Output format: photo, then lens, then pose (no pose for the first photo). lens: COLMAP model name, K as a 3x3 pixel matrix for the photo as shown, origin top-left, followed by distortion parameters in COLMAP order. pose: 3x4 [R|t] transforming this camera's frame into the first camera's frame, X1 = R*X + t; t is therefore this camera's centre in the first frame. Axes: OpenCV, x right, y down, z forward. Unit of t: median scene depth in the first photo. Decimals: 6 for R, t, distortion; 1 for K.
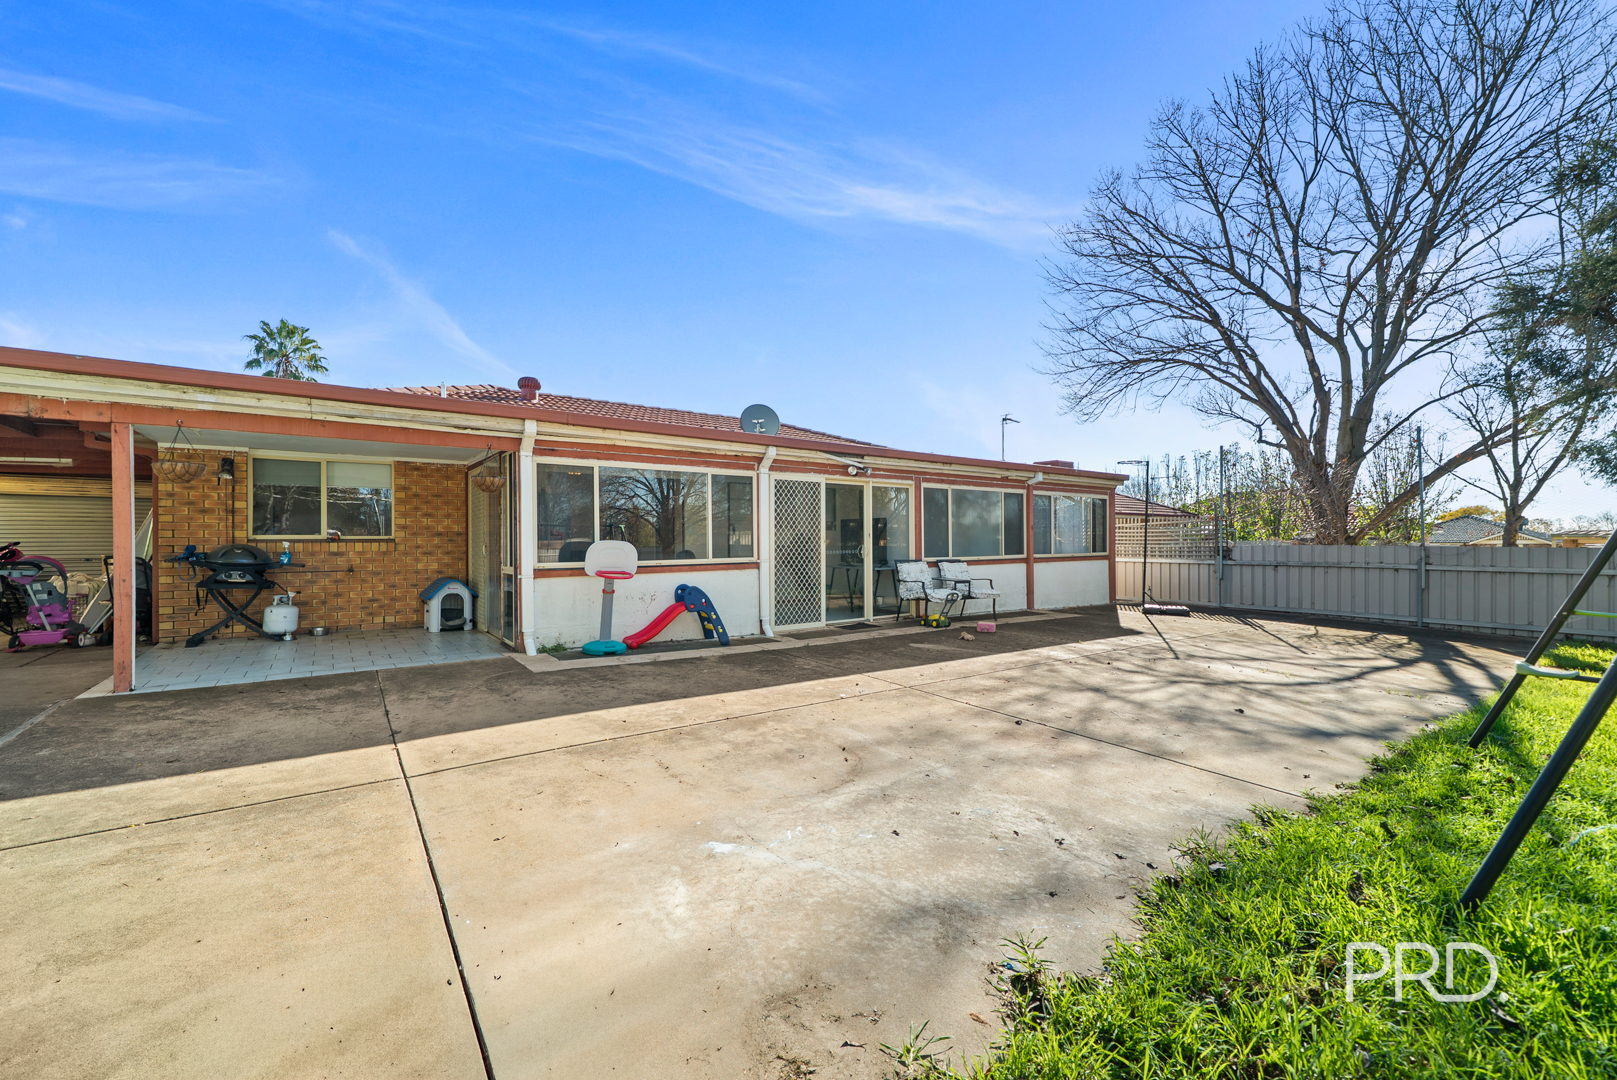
lens RADIAL K [[682.9, 0, 805.0], [0, 682.9, 542.1], [0, 0, 1]] dist [0.000621, 0.000061]
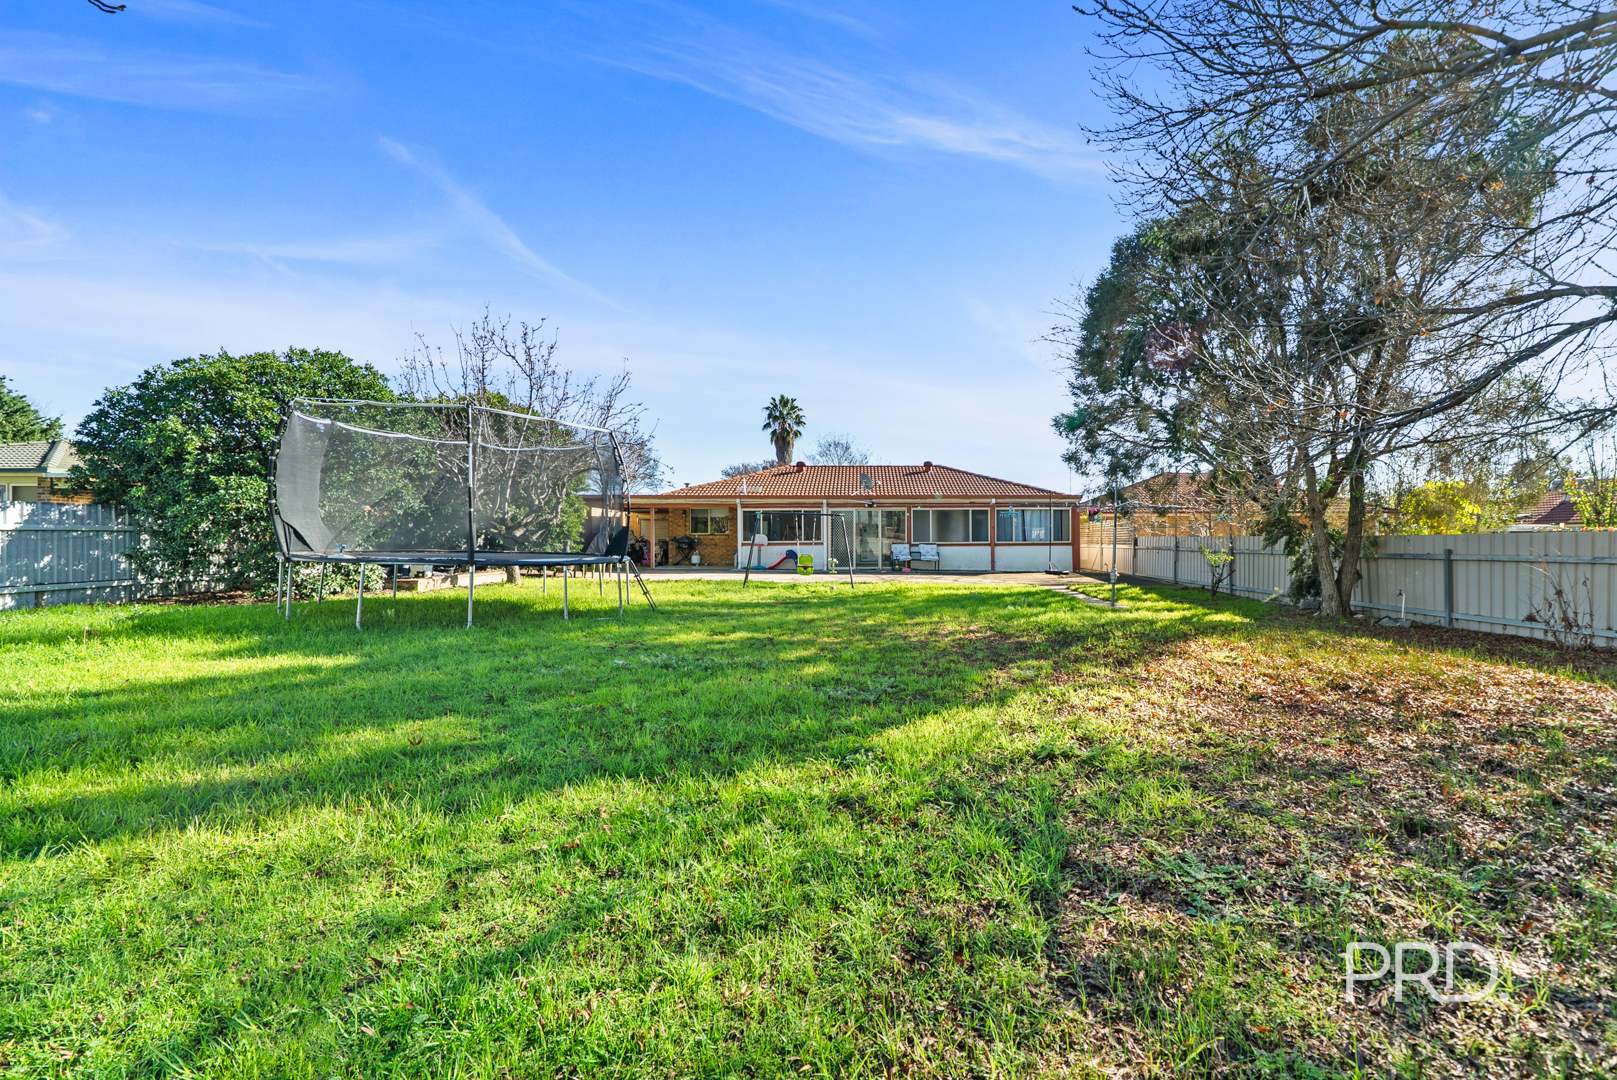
lens RADIAL K [[682.9, 0, 810.4], [0, 682.9, 538.9], [0, 0, 1]] dist [0.000621, 0.000061]
pose [[0.784584, 0.000493, -0.620022, 1.261230], [-0.000797, 1.000000, -0.000214, 0.013476], [0.620022, 0.000662, 0.784584, -0.907347]]
